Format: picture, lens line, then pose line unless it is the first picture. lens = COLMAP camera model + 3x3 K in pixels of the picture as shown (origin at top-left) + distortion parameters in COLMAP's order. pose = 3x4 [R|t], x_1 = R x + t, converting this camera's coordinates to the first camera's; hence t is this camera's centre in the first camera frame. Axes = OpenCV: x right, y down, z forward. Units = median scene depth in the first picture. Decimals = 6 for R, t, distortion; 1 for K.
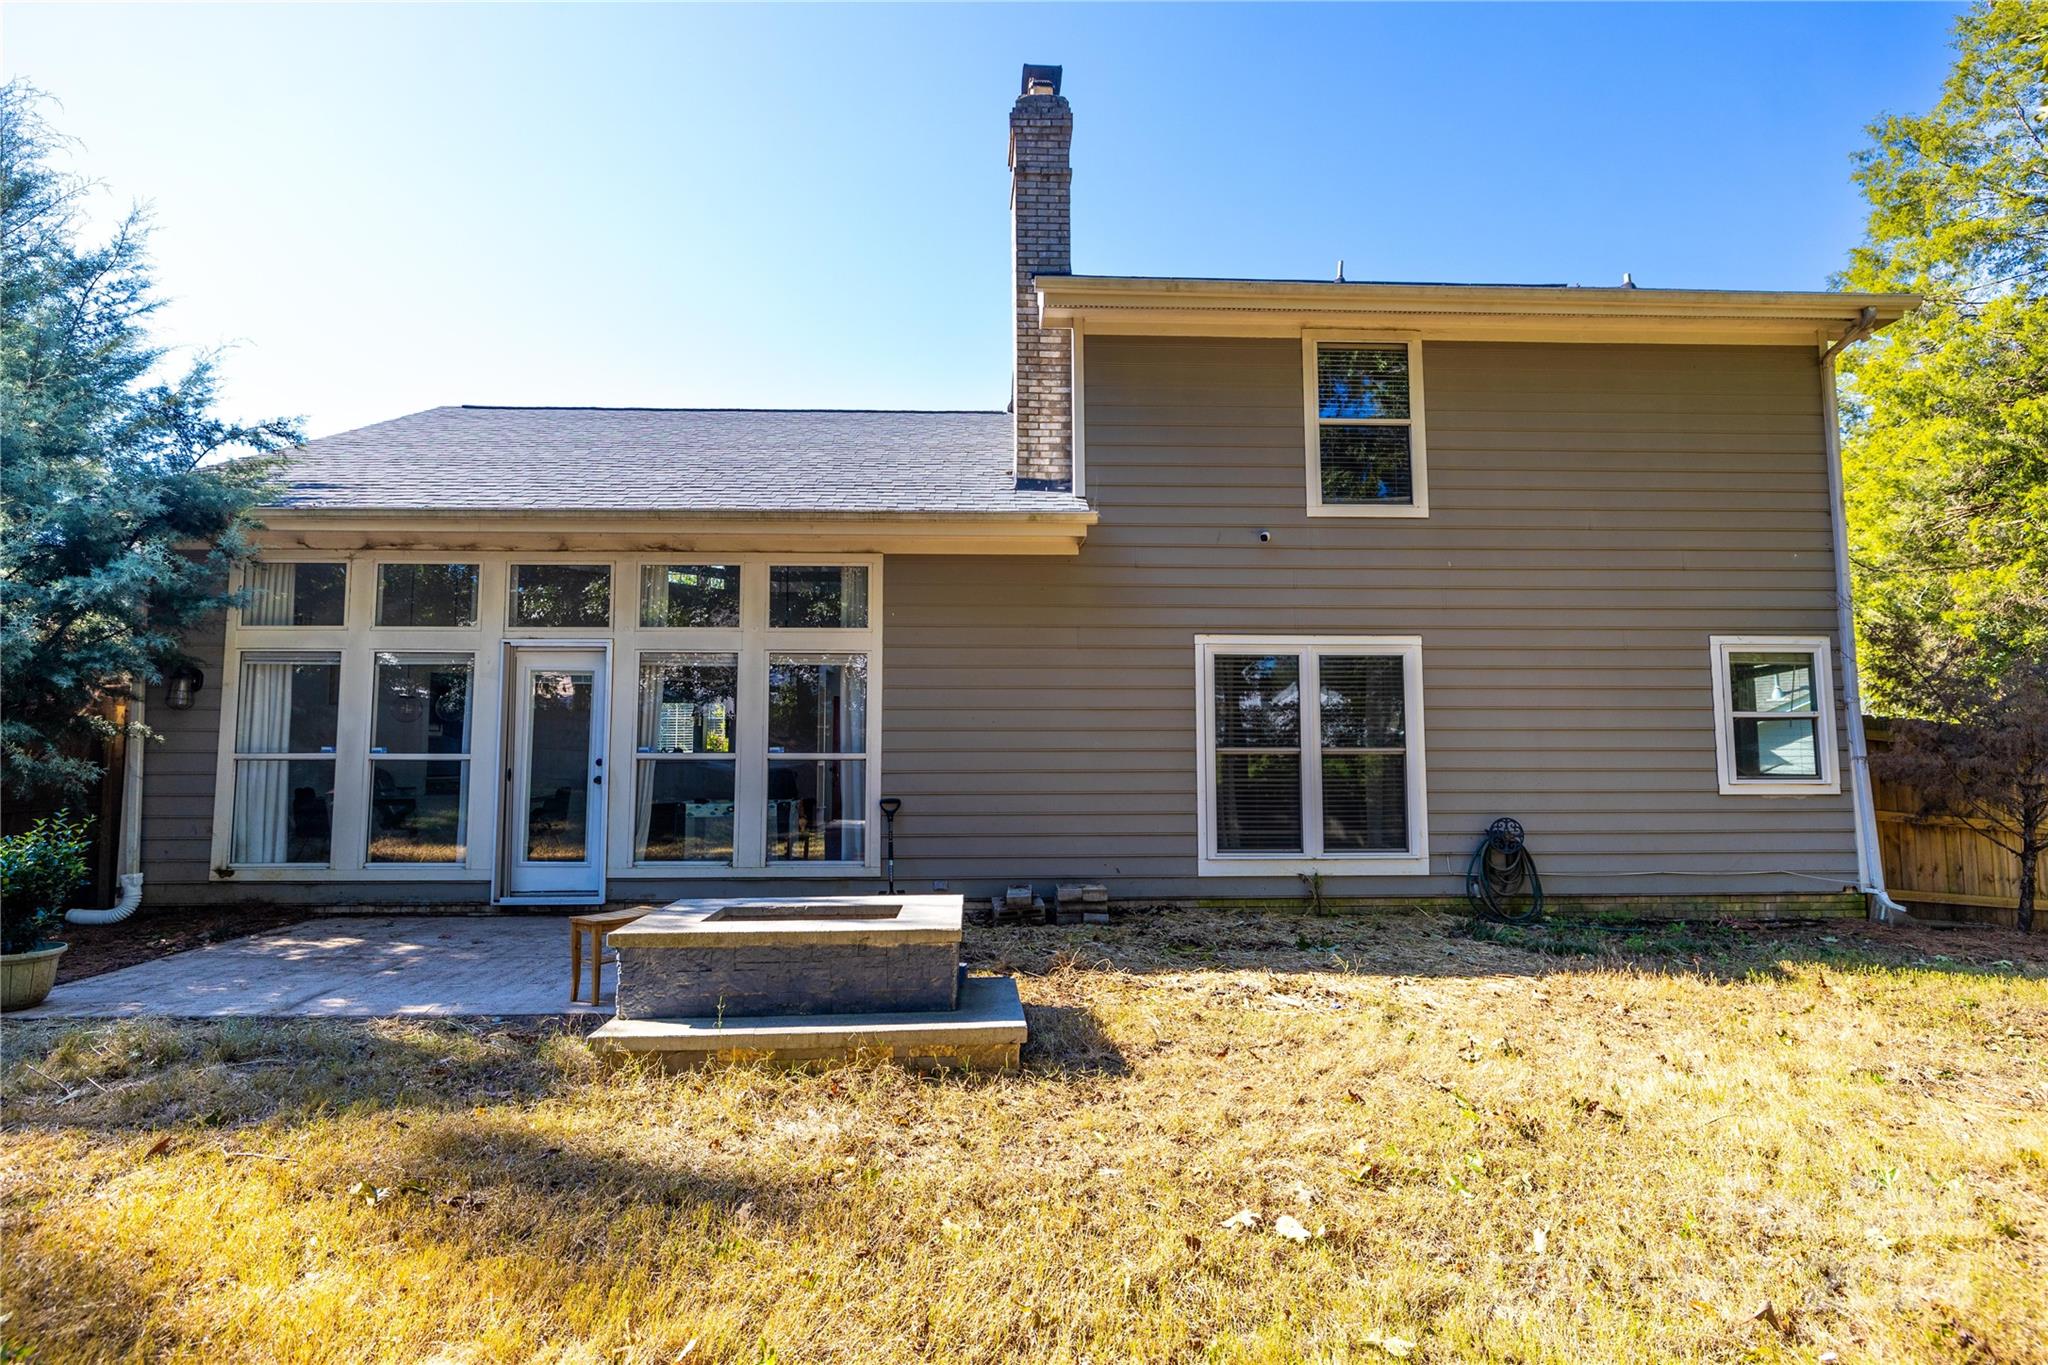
lens RADIAL K [[989.3, 0, 998.4], [0, 989.3, 669.9], [0, 0, 1]] dist [-0.001710, -0.001010]
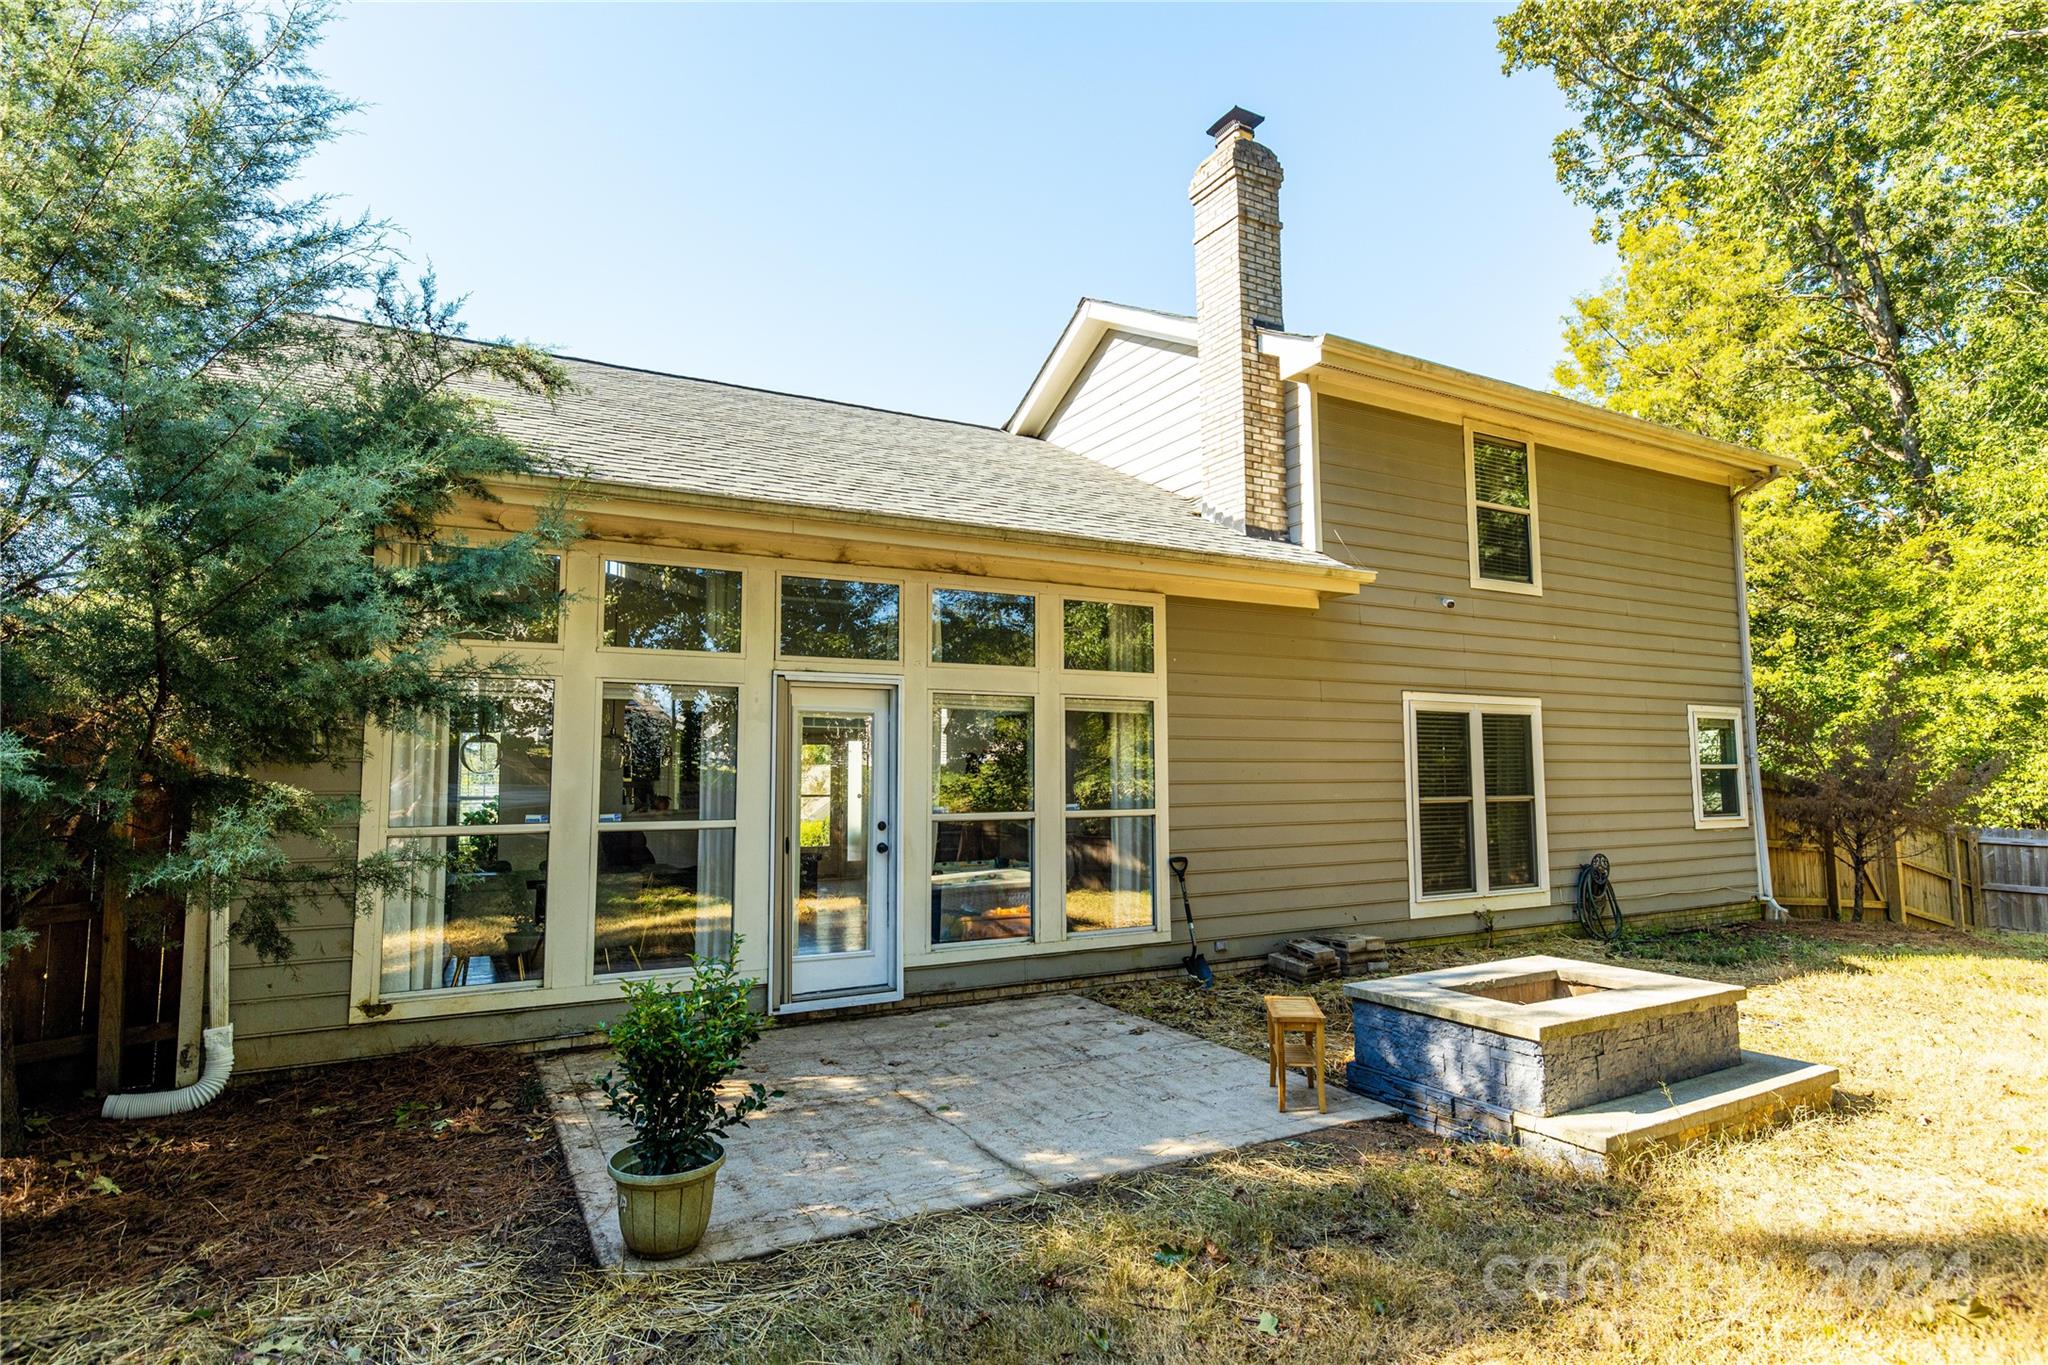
lens RADIAL K [[1058.6, 0, 1011.8], [0, 1058.6, 676.8], [0, 0, 1]] dist [-0.000209, -0.000414]
pose [[0.895311, 0.037568, 0.443854, -0.690874], [-0.033024, 0.999293, -0.017967, -0.017073], [-0.444215, 0.001428, 0.895919, 0.169008]]
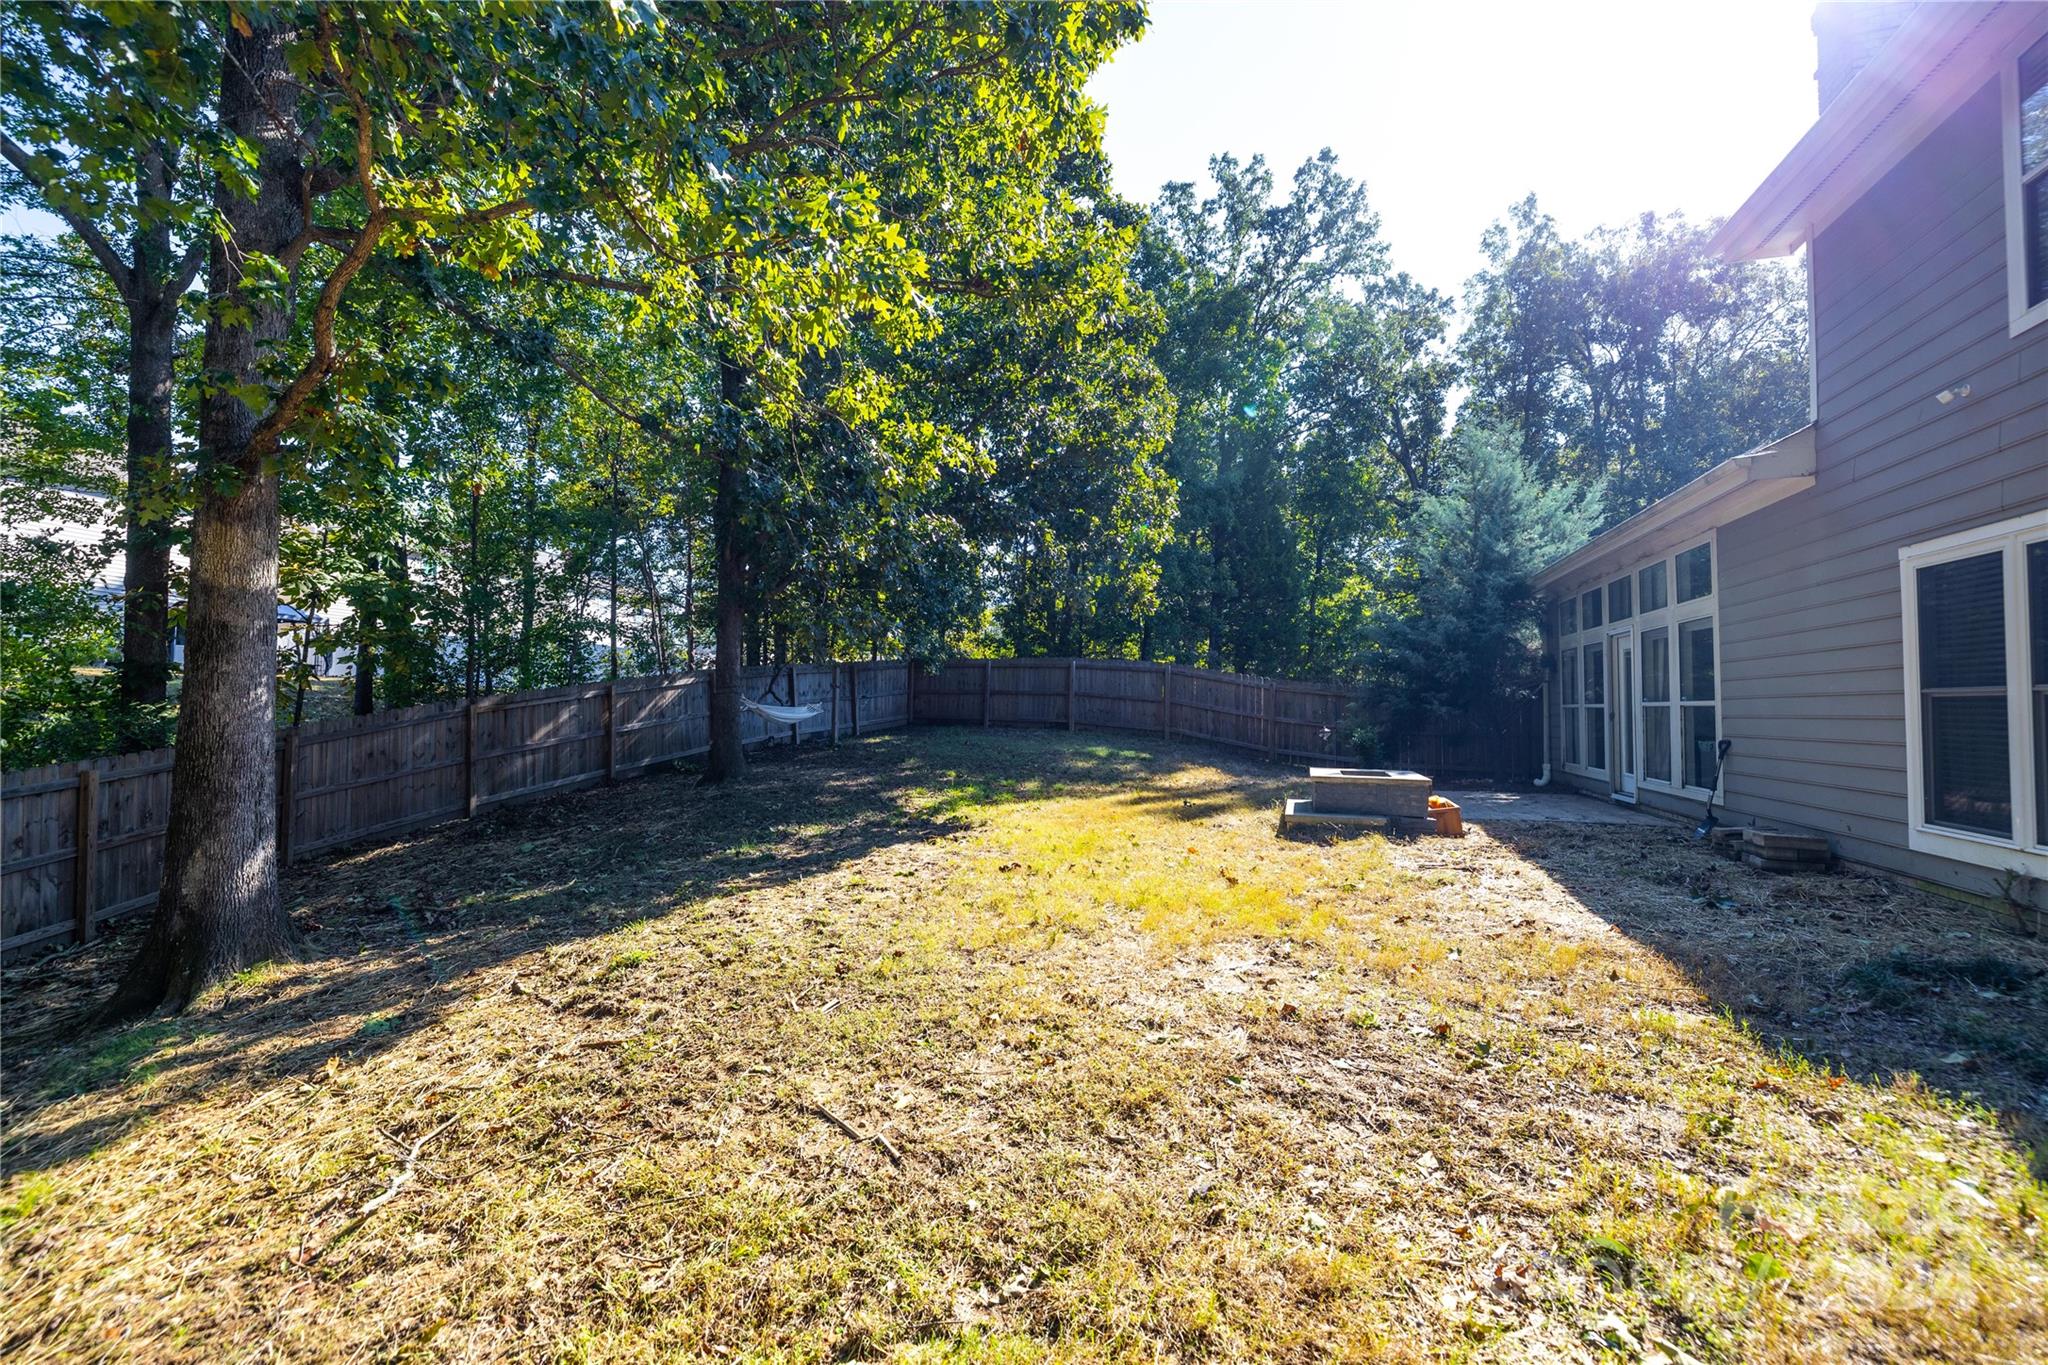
lens RADIAL K [[875.1, 0, 1022.9], [0, 875.1, 674.7], [0, 0, 1]] dist [-0.001556, -0.000086]
pose [[-0.333409, -0.038616, -0.941991, 1.106713], [0.069584, 0.995428, -0.065436, 0.063170], [0.940211, -0.087364, -0.329197, 0.564558]]
